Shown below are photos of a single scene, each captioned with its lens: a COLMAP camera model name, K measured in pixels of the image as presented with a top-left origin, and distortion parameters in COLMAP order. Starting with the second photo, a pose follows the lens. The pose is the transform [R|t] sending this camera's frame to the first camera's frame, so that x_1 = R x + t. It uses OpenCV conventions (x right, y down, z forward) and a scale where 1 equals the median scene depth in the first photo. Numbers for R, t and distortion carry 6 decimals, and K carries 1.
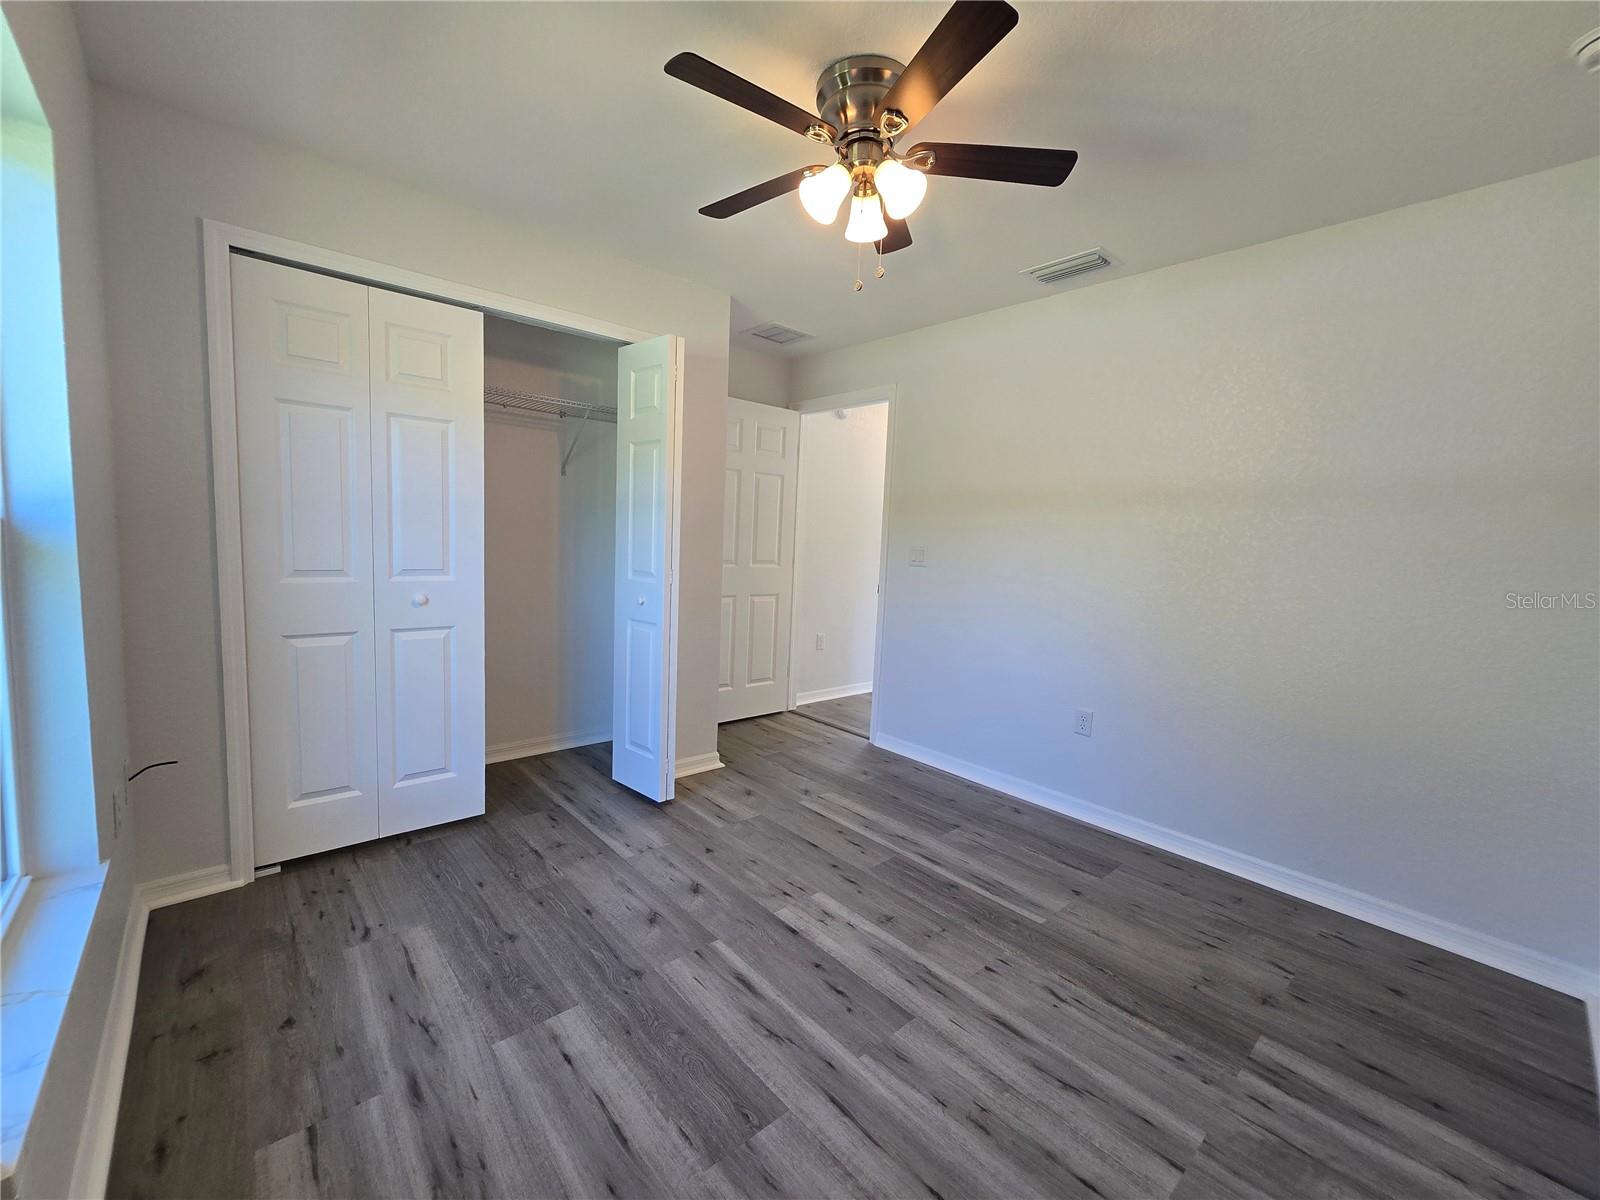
lens RADIAL K [[646.9, 0, 800.0], [0, 646.9, 600.0], [0, 0, 1]] dist [-0.026158, 0.005688]
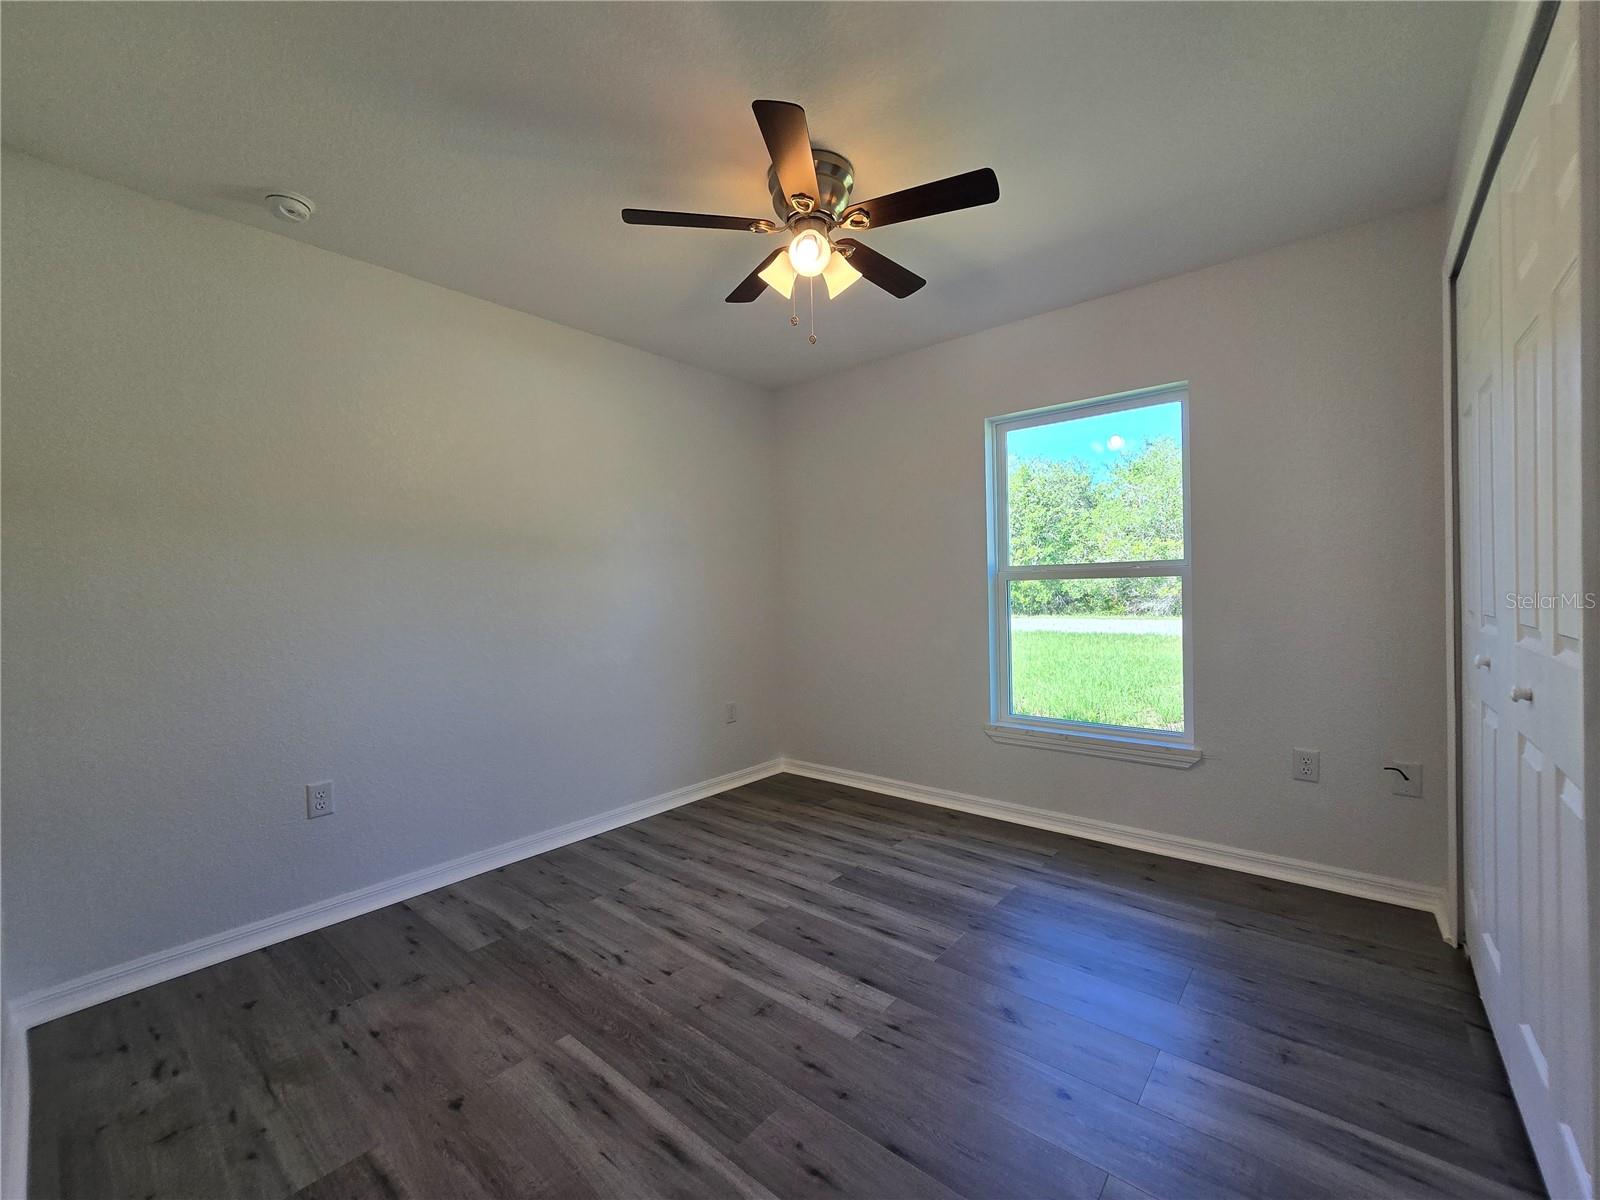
lens RADIAL K [[646.9, 0, 800.0], [0, 646.9, 600.0], [0, 0, 1]] dist [-0.026158, 0.005688]
pose [[-0.989875, -0.018181, -0.140776, 0.235850], [-0.034342, 0.992975, 0.113232, -0.141060], [0.137728, 0.116920, -0.983545, 1.932677]]
